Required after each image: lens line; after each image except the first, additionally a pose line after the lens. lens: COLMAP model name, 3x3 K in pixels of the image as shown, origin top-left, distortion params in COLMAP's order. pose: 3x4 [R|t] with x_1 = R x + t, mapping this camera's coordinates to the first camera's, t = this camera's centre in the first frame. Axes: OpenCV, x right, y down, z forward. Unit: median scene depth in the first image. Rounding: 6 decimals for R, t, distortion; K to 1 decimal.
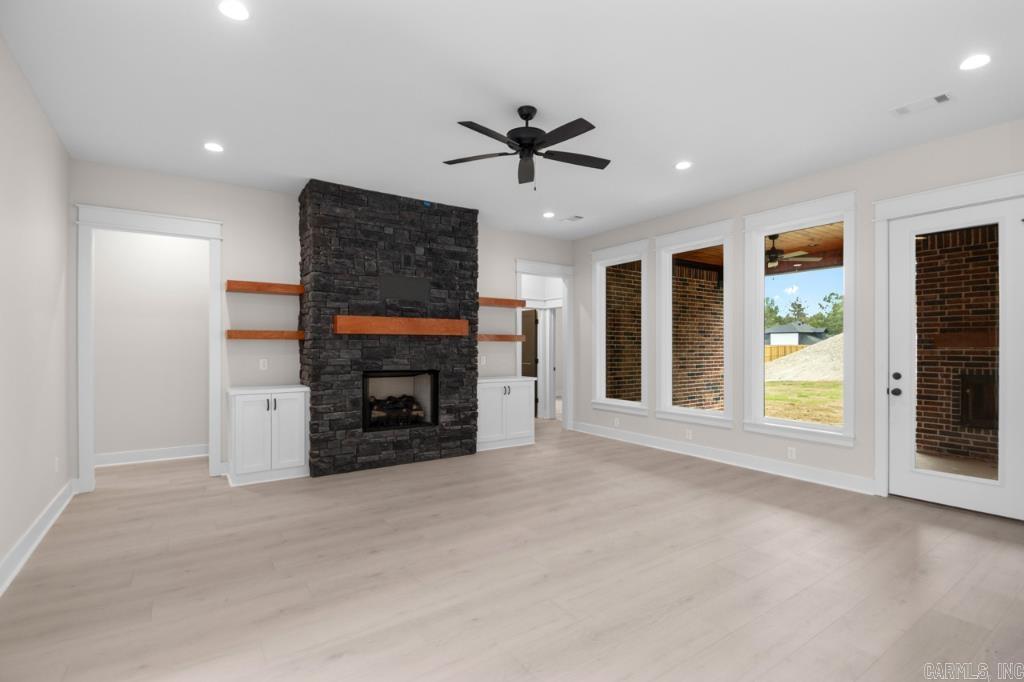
lens RADIAL K [[477.7, 0, 523.1], [0, 477.7, 346.4], [0, 0, 1]] dist [0.010585, -0.010444]
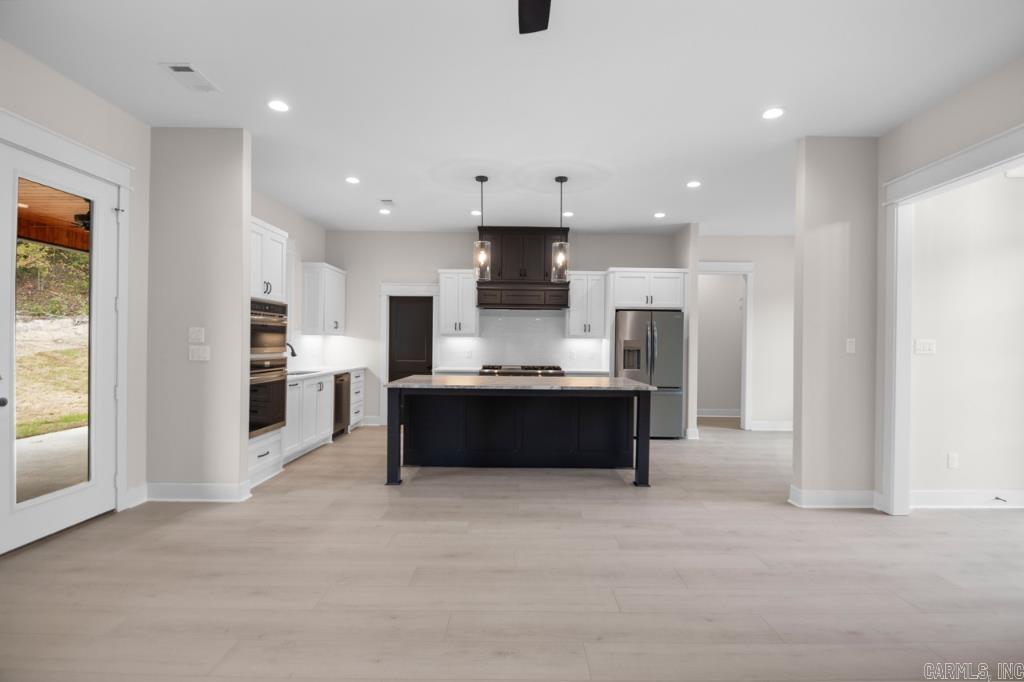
lens RADIAL K [[477.7, 0, 517.9], [0, 477.7, 345.1], [0, 0, 1]] dist [0.010585, -0.010444]
pose [[-0.818163, -0.012925, 0.574842, -0.145134], [-0.015097, 0.999886, 0.000994, 0.003906], [-0.574789, -0.007865, -0.818264, 0.877678]]
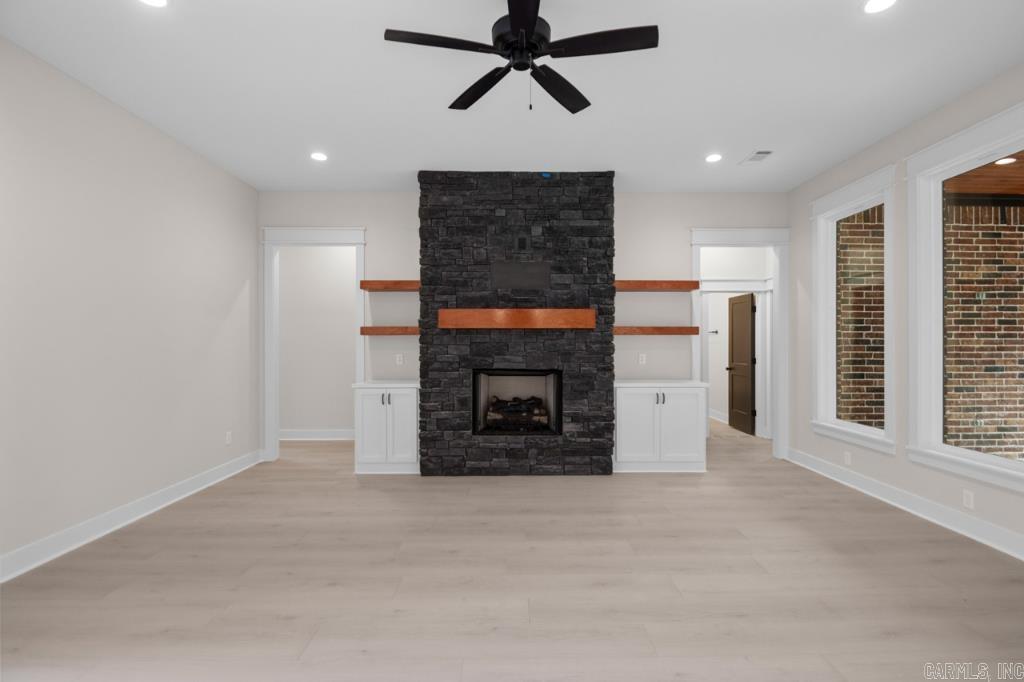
lens RADIAL K [[477.7, 0, 522.3], [0, 477.7, 342.9], [0, 0, 1]] dist [0.010585, -0.010444]
pose [[0.829046, -0.001783, -0.559177, 0.253293], [0.002209, 0.999998, 0.000087, 0.002094], [0.559176, -0.001307, 0.829048, 0.280042]]
